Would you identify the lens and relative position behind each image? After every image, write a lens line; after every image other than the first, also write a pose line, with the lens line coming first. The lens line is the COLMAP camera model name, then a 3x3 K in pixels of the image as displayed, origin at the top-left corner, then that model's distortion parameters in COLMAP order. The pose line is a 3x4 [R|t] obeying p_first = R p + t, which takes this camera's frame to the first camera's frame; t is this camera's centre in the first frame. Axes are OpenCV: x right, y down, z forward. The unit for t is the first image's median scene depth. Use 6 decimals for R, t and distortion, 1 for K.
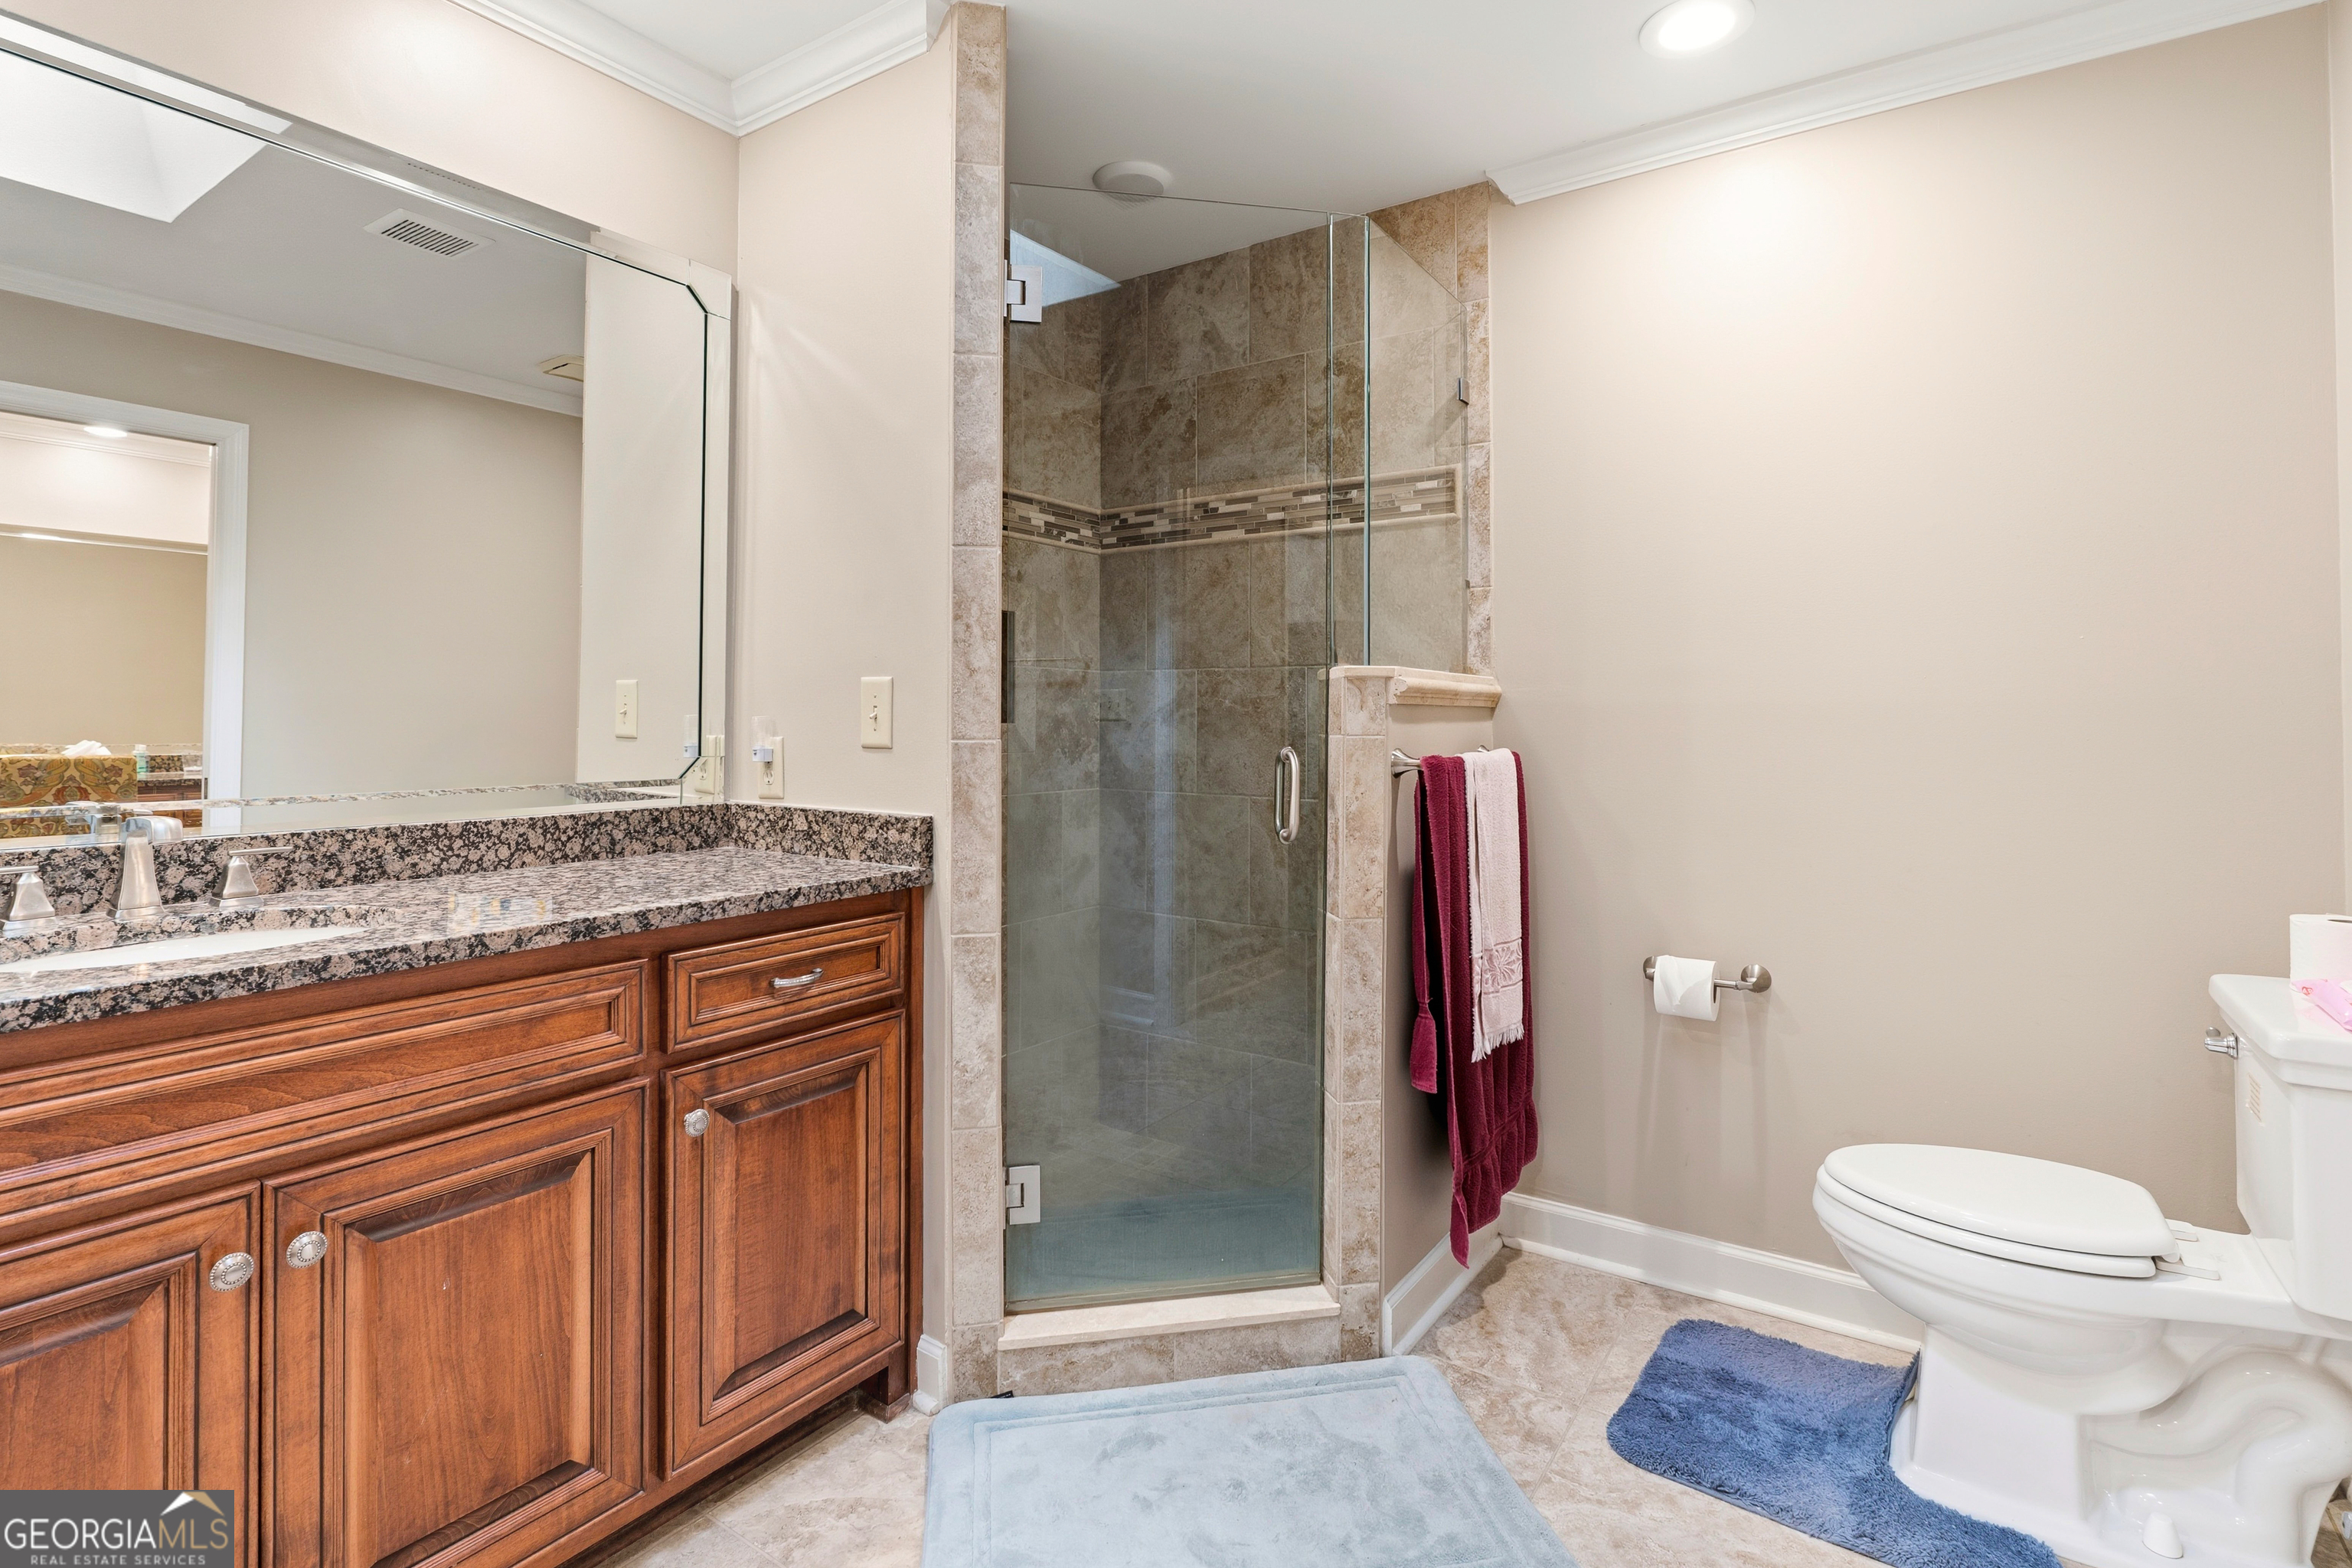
lens RADIAL K [[1121.0, 0, 1178.8], [0, 1121.0, 713.7], [0, 0, 1]] dist [-0.001895, 0.000039]
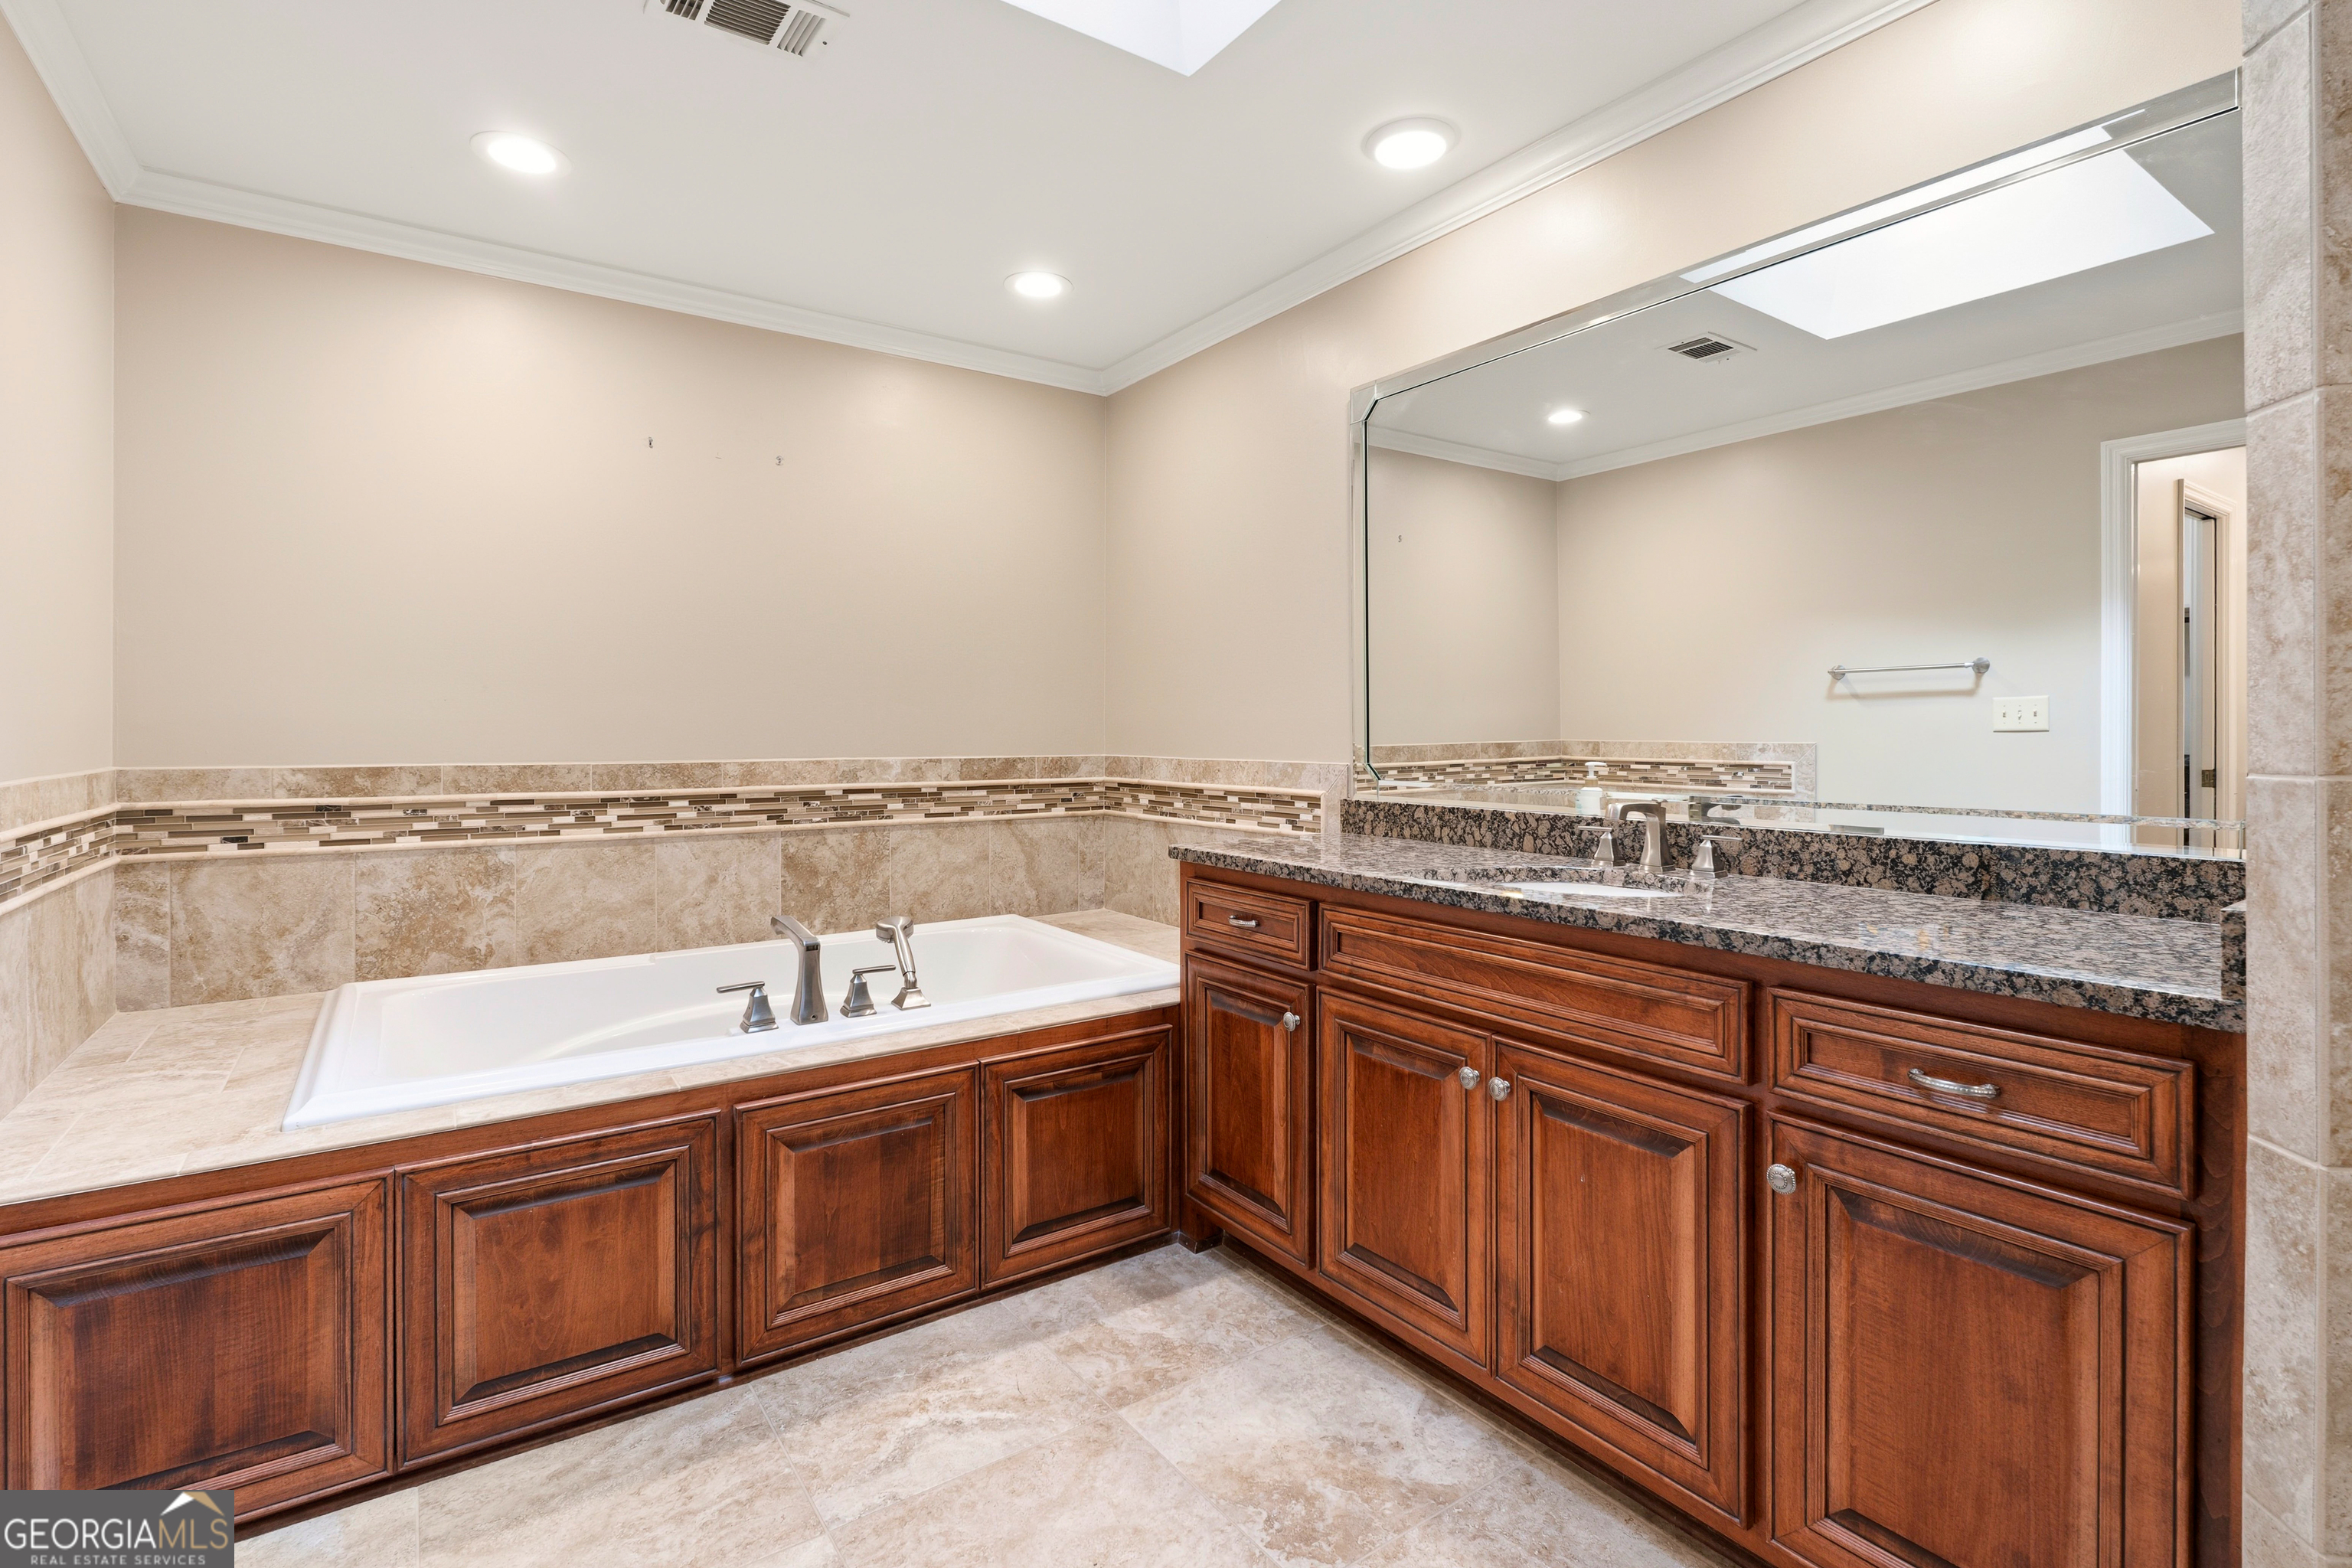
lens RADIAL K [[1096.6, 0, 1185.7], [0, 1096.6, 744.9], [0, 0, 1]] dist [-0.004848, -0.000362]
pose [[-0.344391, 0.007569, -0.938796, 0.548653], [0.005156, 0.999968, 0.006171, 0.003847], [0.938812, -0.002715, -0.344419, 0.820619]]
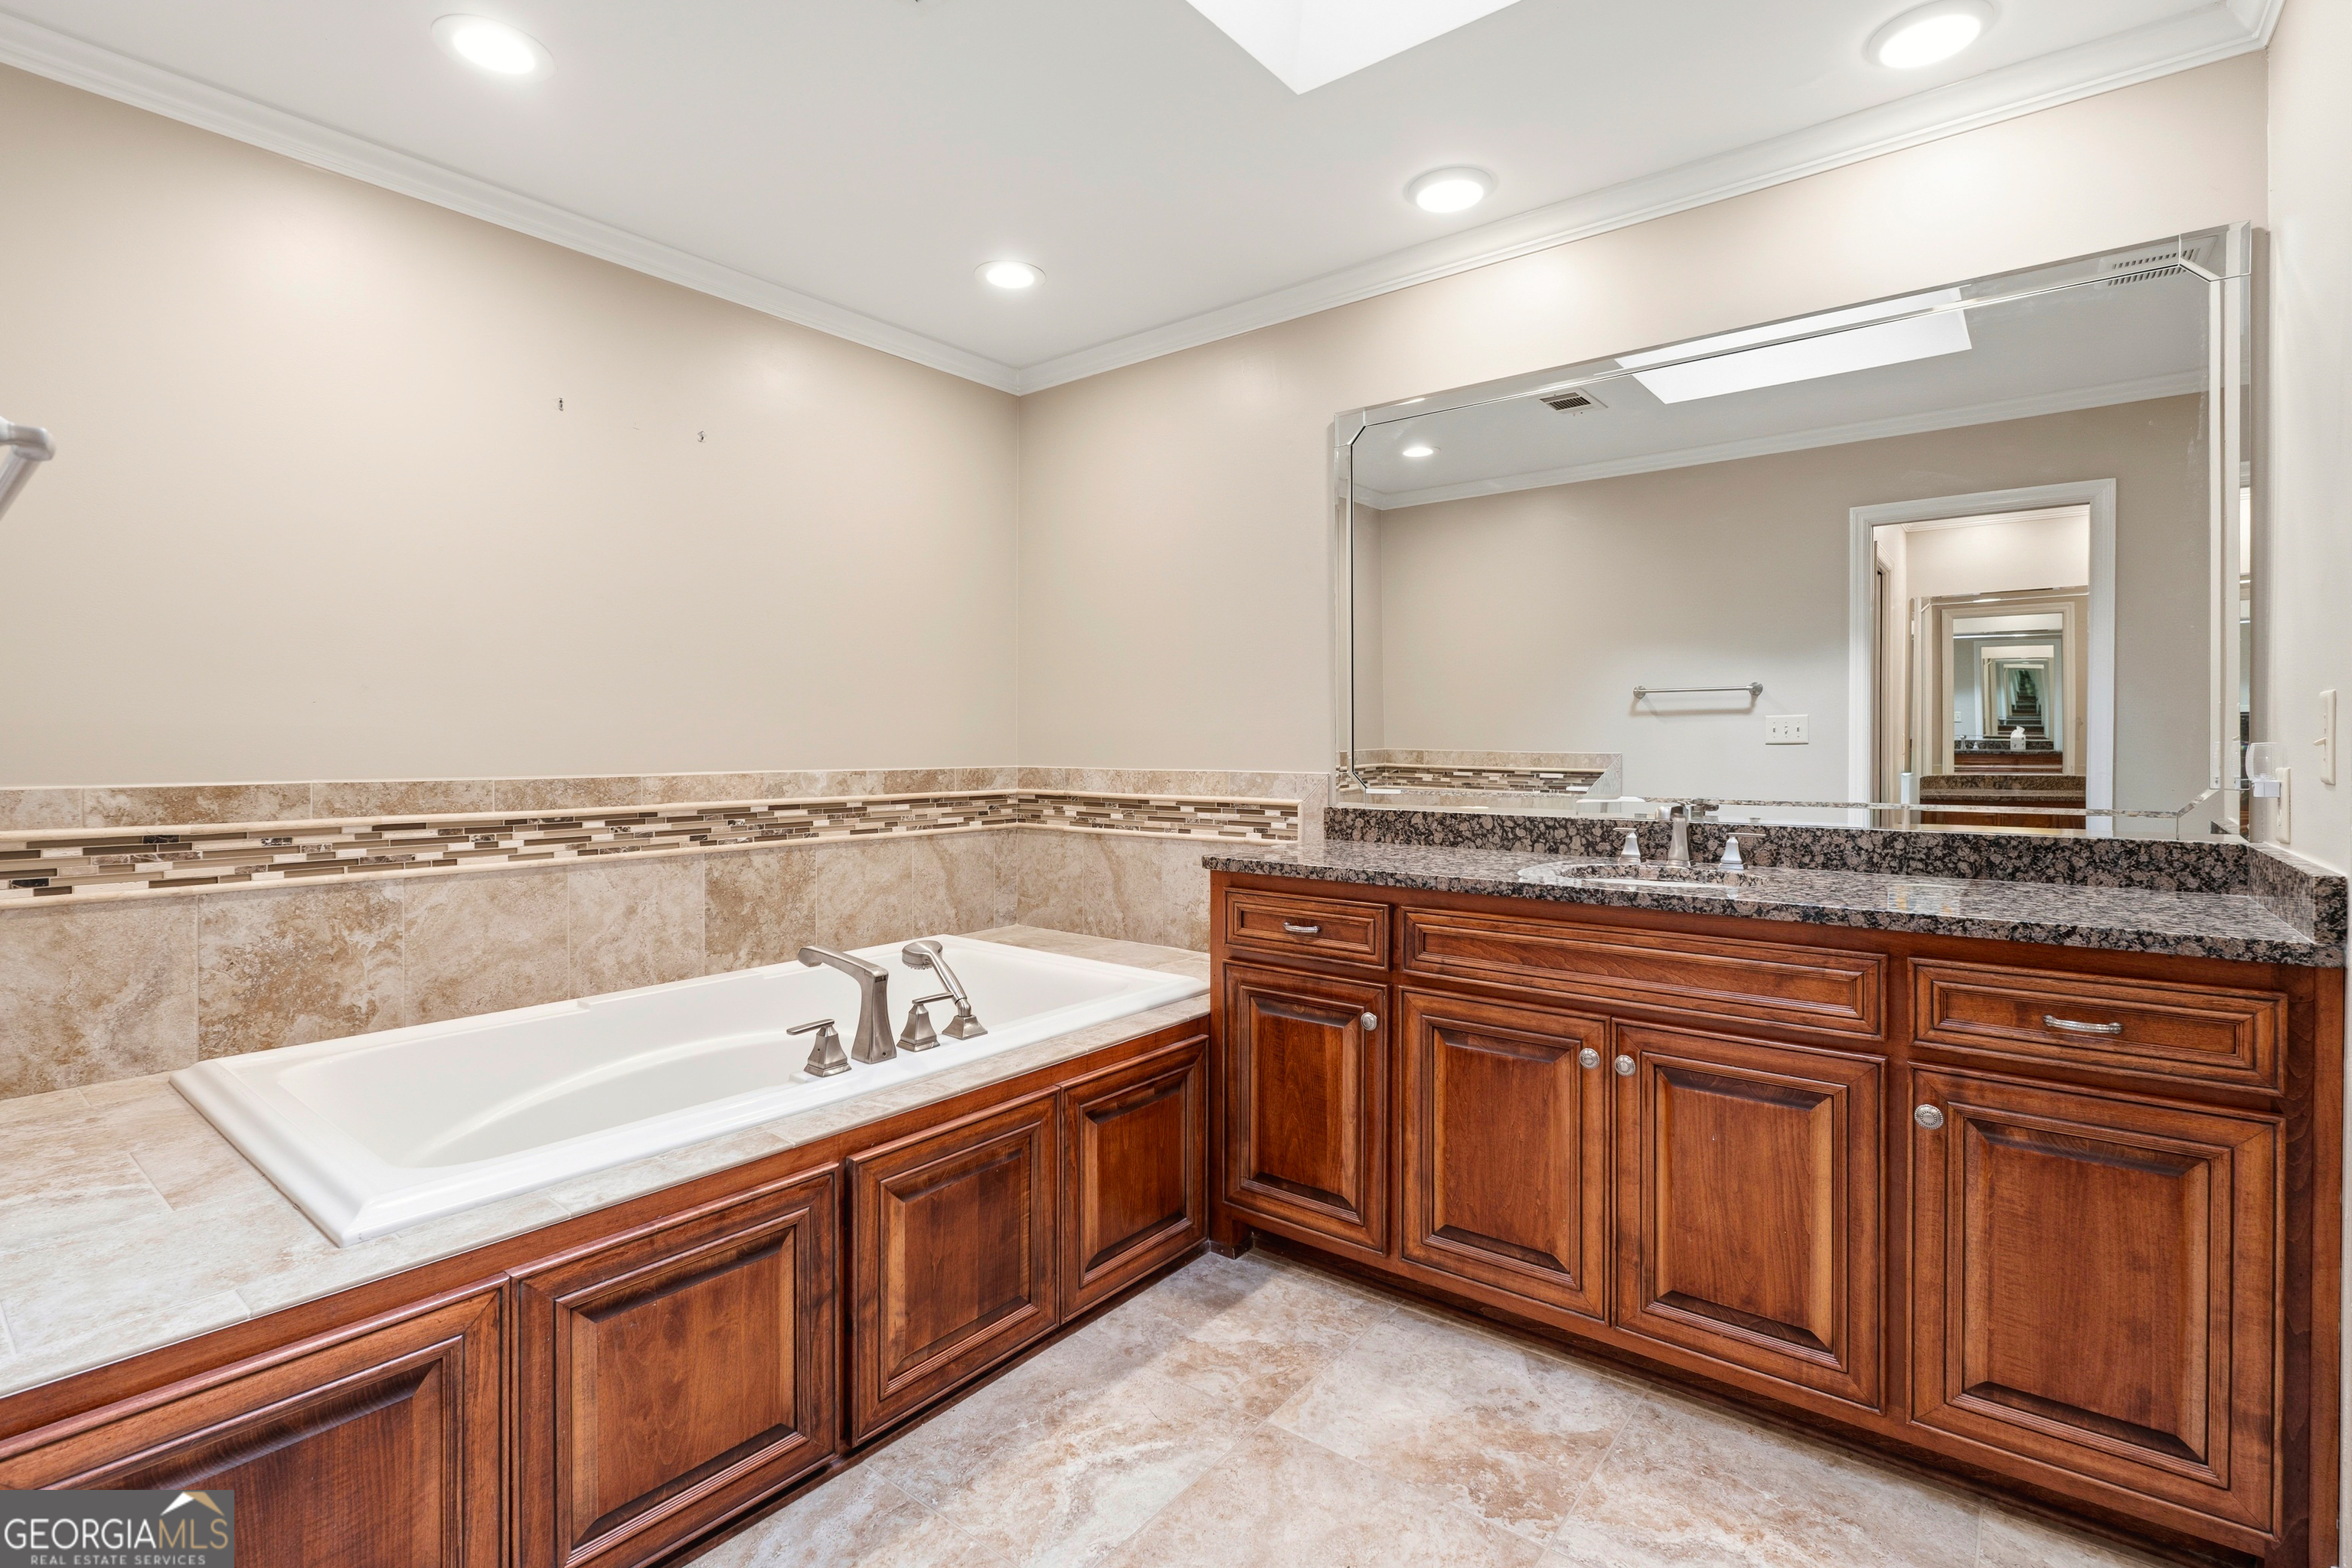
lens RADIAL K [[1089.3, 0, 1189.0], [0, 1089.3, 756.7], [0, 0, 1]] dist [-0.004582, -0.000528]
pose [[-0.063286, 0.008899, -0.997956, 0.642544], [0.005453, 0.999948, 0.008571, 0.001680], [0.997981, -0.004899, -0.063332, 0.337197]]
